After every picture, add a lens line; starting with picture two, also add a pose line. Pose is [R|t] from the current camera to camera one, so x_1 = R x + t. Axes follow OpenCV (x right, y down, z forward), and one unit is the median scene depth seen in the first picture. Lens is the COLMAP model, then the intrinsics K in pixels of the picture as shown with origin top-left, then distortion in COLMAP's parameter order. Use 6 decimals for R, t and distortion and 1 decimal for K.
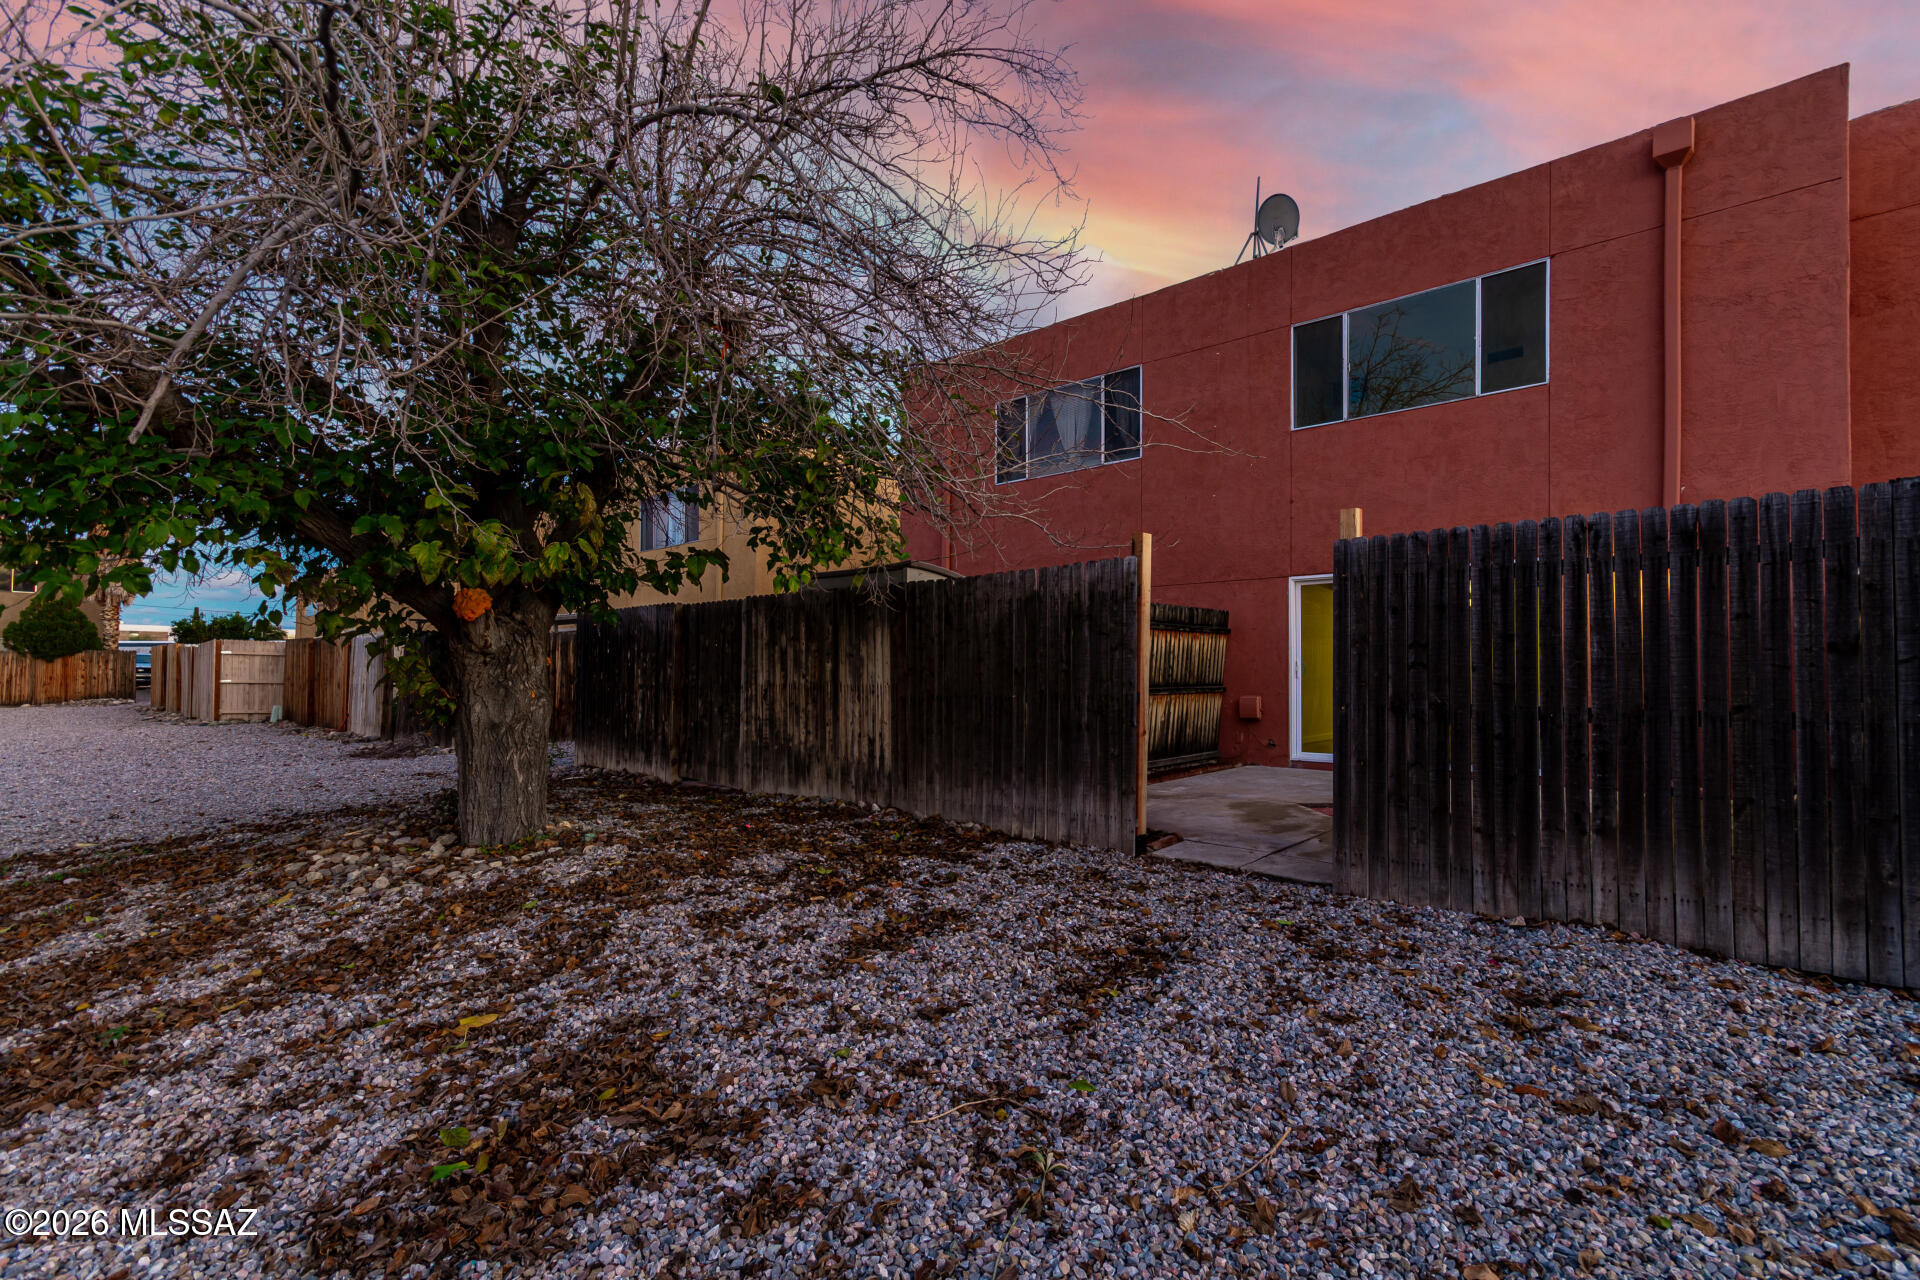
lens RADIAL K [[854.3, 0, 955.9], [0, 854.3, 692.0], [0, 0, 1]] dist [-0.001689, 0.004219]
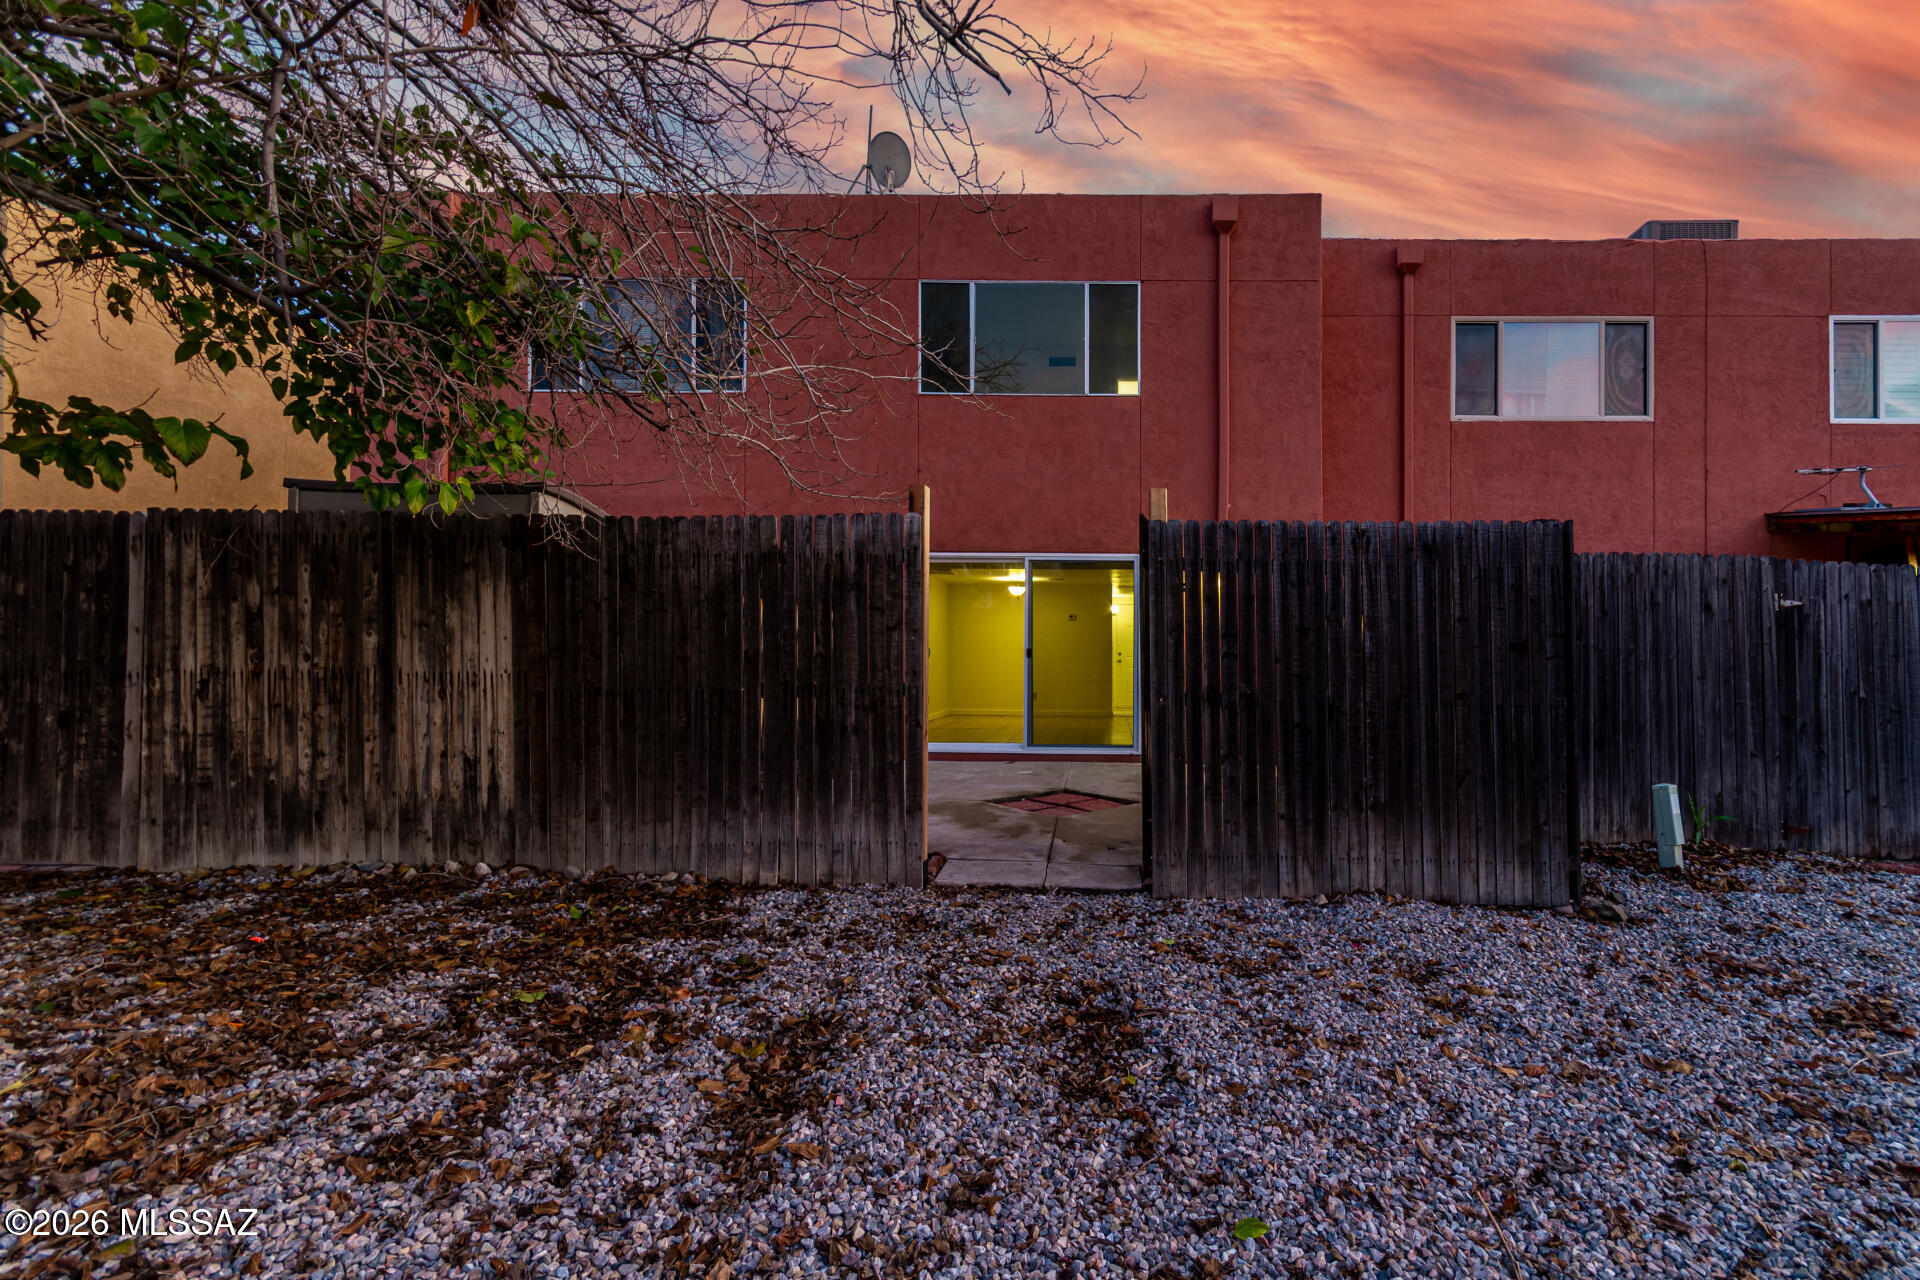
lens RADIAL K [[921.8, 0, 957.4], [0, 921.8, 667.3], [0, 0, 1]] dist [0.004703, 0.000767]
pose [[0.766875, 0.000777, 0.641796, -0.369233], [0.001058, 0.999996, -0.002475, -0.014635], [-0.641795, 0.002577, 0.766872, 0.363572]]
